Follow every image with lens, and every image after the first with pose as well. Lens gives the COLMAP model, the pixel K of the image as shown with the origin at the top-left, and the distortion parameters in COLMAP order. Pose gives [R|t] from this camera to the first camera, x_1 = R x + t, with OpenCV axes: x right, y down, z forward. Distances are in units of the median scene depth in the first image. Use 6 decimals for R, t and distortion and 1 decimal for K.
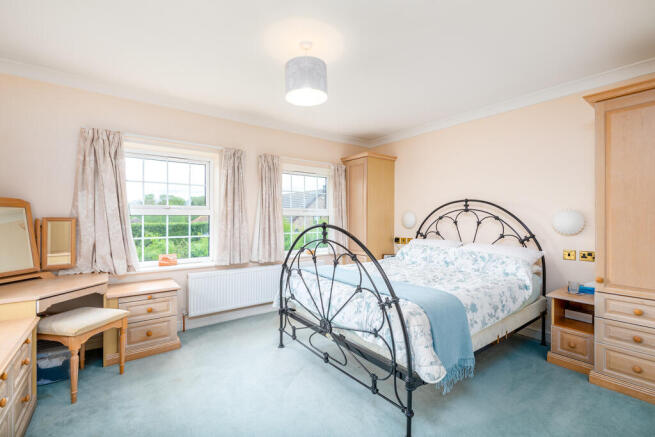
lens RADIAL K [[293.7, 0, 327.5], [0, 293.7, 218.5], [0, 0, 1]] dist [0.000412, -0.000025]
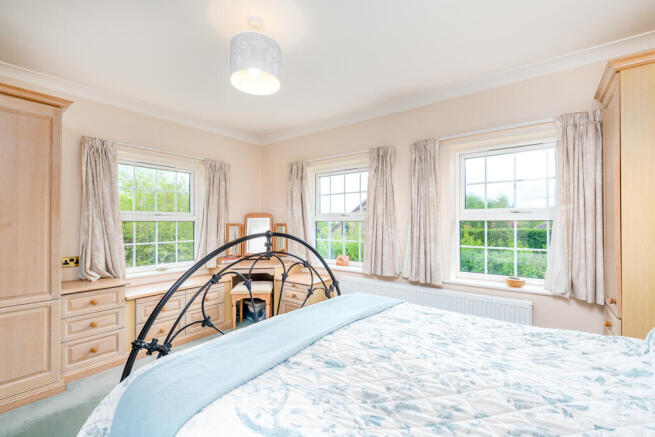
lens RADIAL K [[293.7, 0, 327.5], [0, 293.7, 218.5], [0, 0, 1]] dist [0.000412, -0.000025]
pose [[0.276360, -0.019733, -0.960852, 0.523403], [-0.001557, 0.999779, -0.020981, 0.002941], [0.961053, 0.007294, 0.276268, 0.621422]]
